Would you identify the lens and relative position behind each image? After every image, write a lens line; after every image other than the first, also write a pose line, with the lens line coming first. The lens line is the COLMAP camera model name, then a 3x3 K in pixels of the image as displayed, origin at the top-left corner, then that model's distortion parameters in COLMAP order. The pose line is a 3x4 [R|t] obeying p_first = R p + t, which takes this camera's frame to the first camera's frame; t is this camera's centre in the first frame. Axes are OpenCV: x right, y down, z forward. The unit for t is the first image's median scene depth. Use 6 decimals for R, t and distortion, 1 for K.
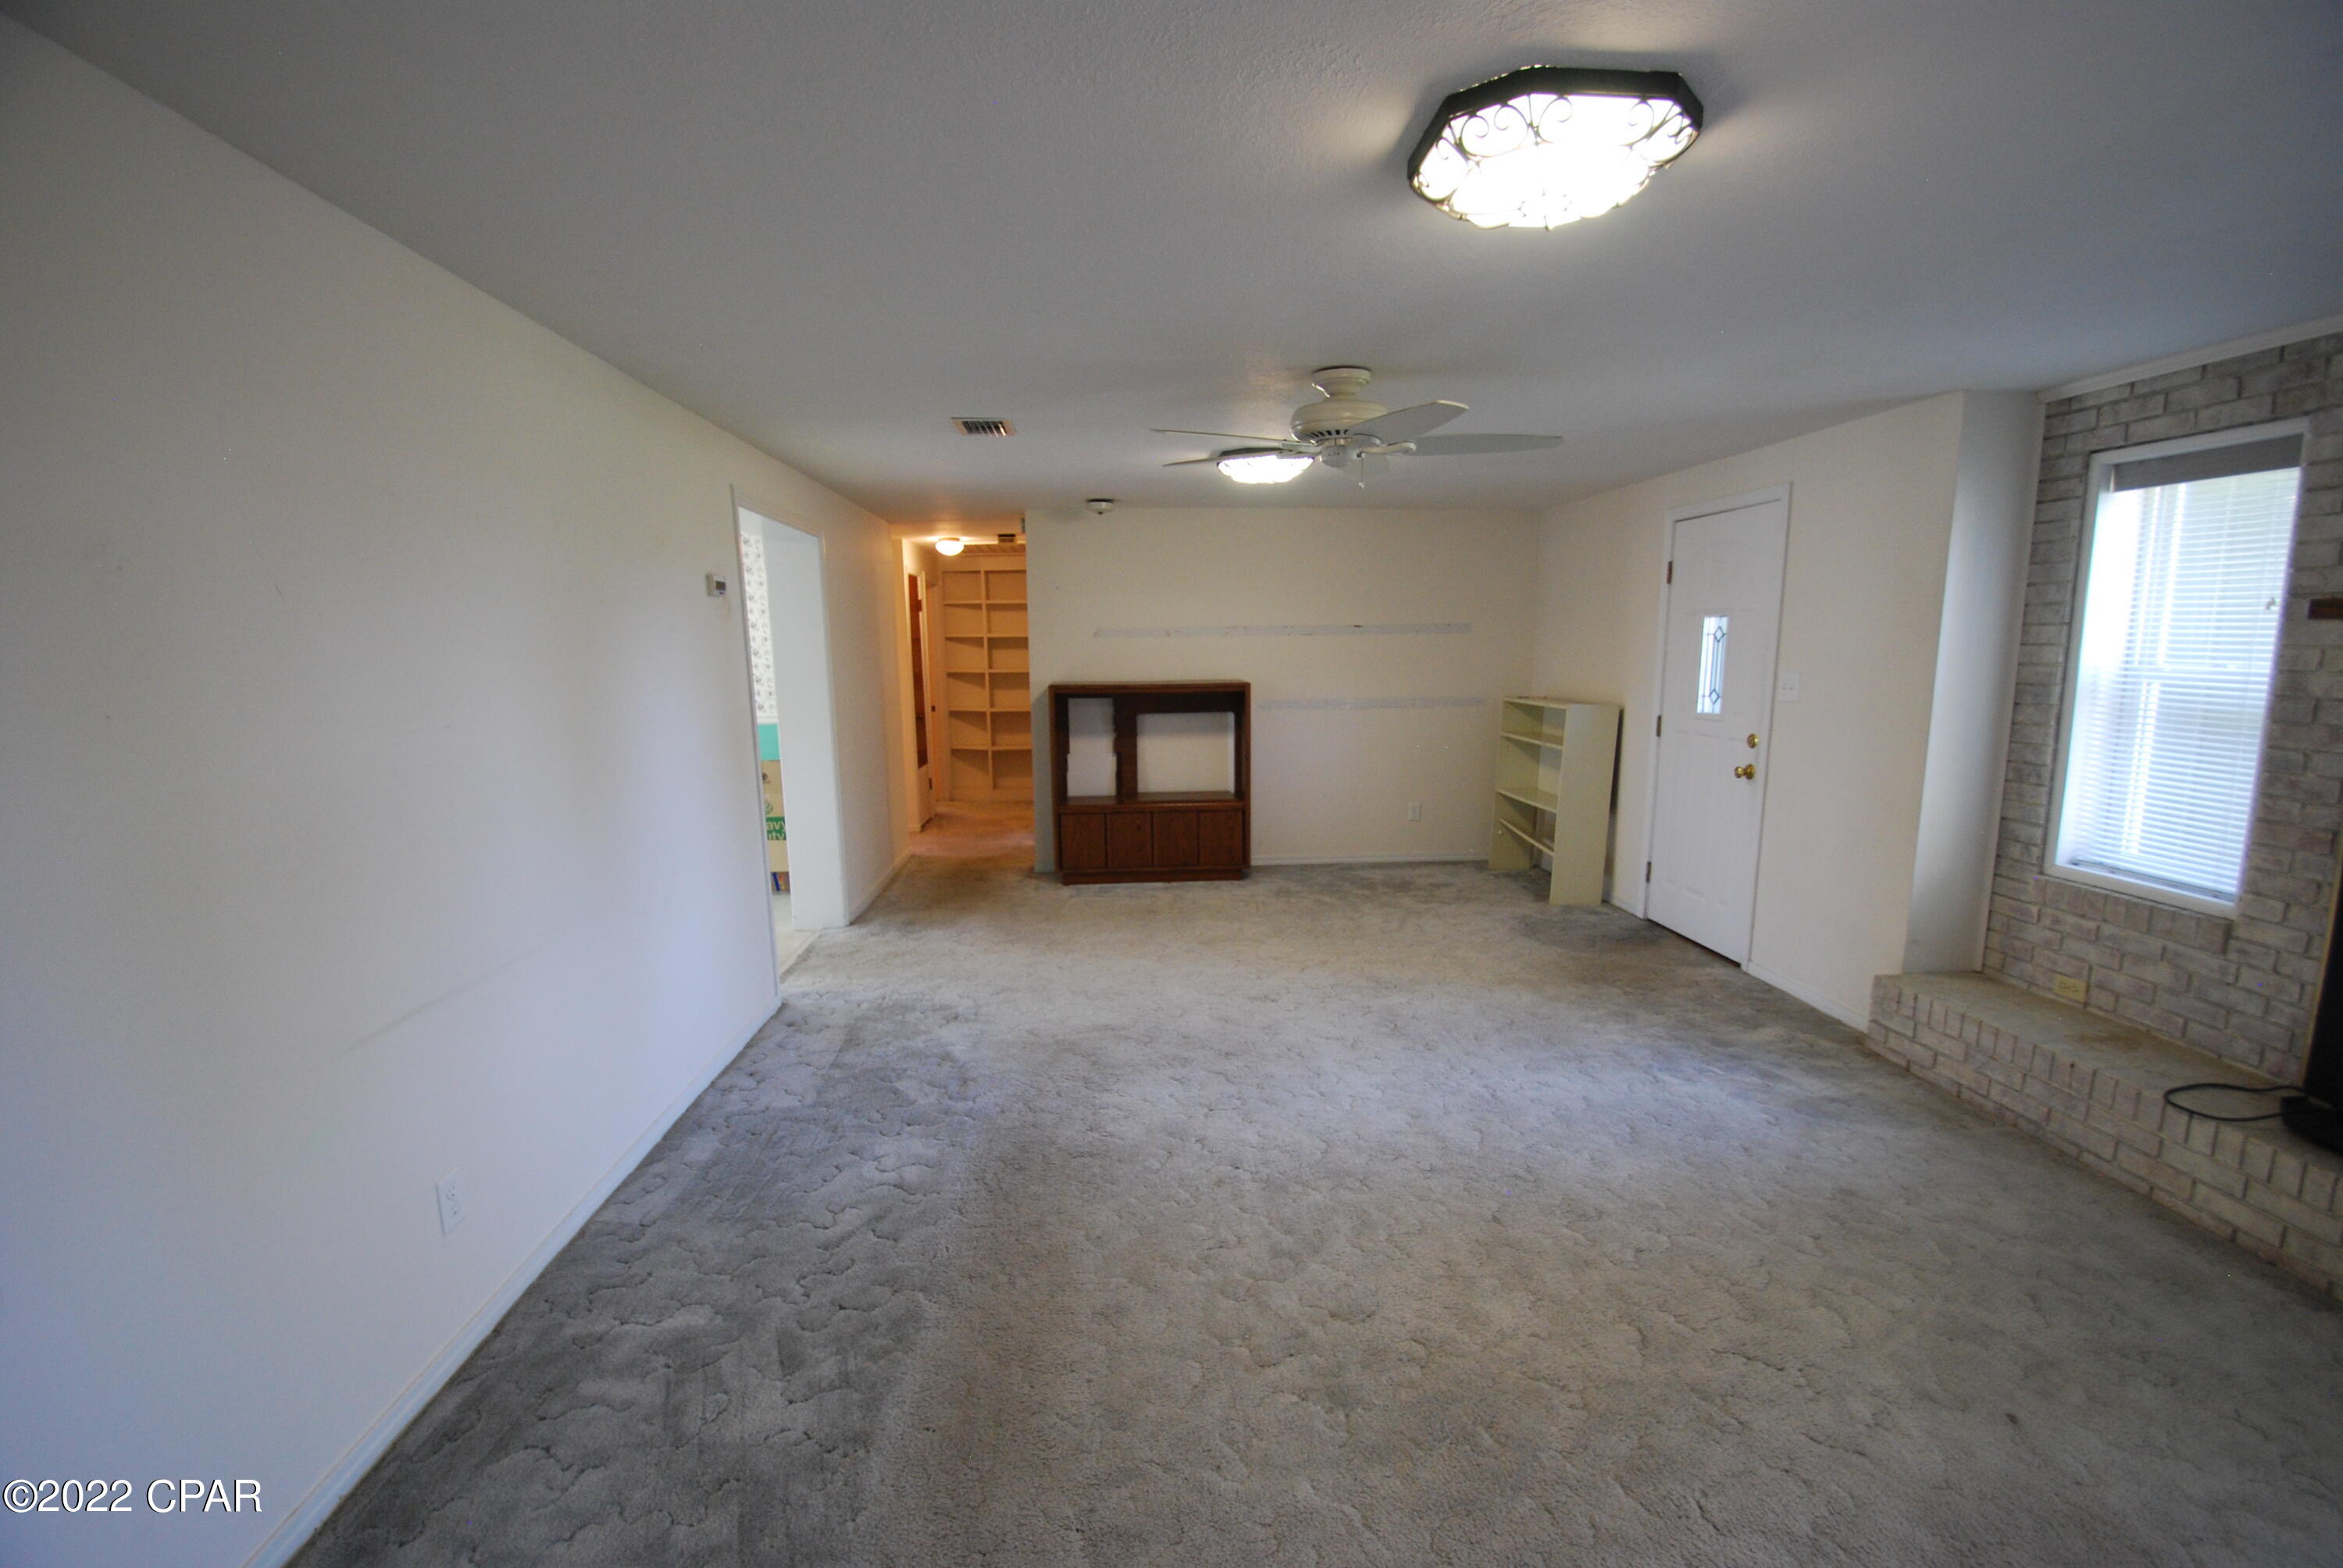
lens RADIAL K [[1033.4, 0, 1181.7], [0, 1033.4, 818.4], [0, 0, 1]] dist [0.019296, -0.018023]
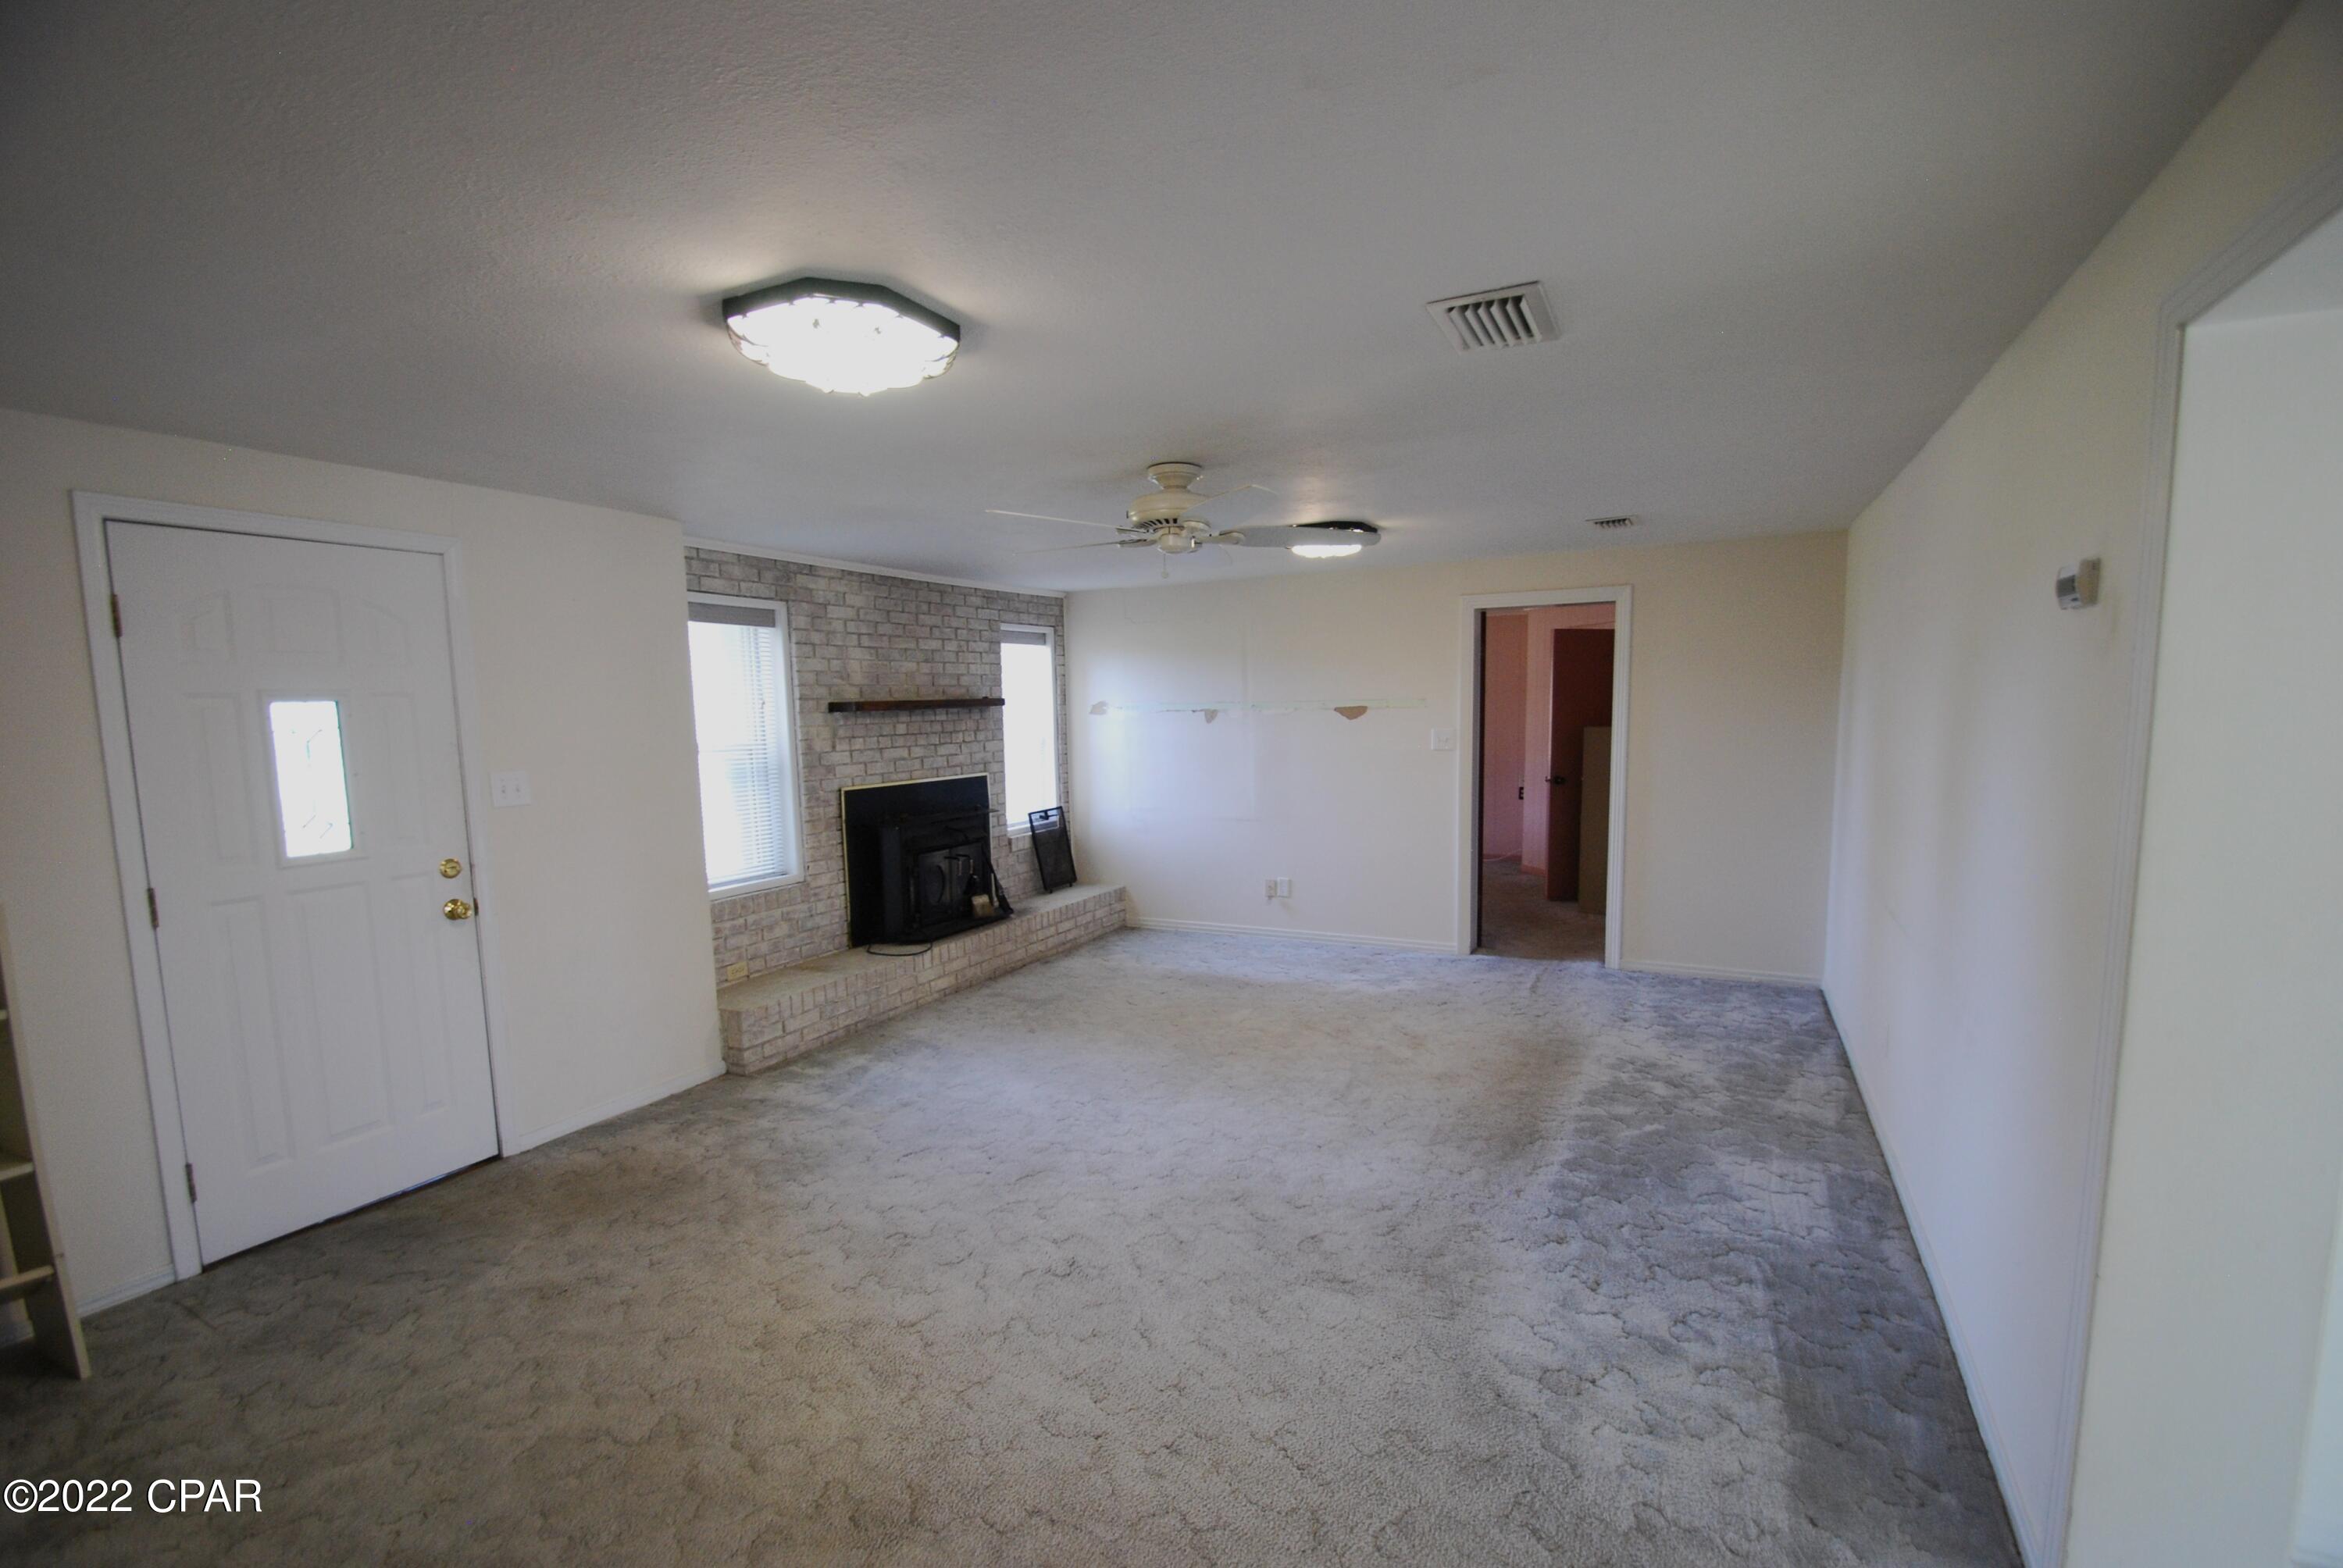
lens RADIAL K [[1033.4, 0, 1181.7], [0, 1033.4, 818.4], [0, 0, 1]] dist [0.019296, -0.018023]
pose [[-0.849040, -0.036991, 0.527031, -0.425195], [0.113024, 0.961735, 0.249581, -0.347631], [-0.516097, 0.271472, -0.812371, 1.940814]]
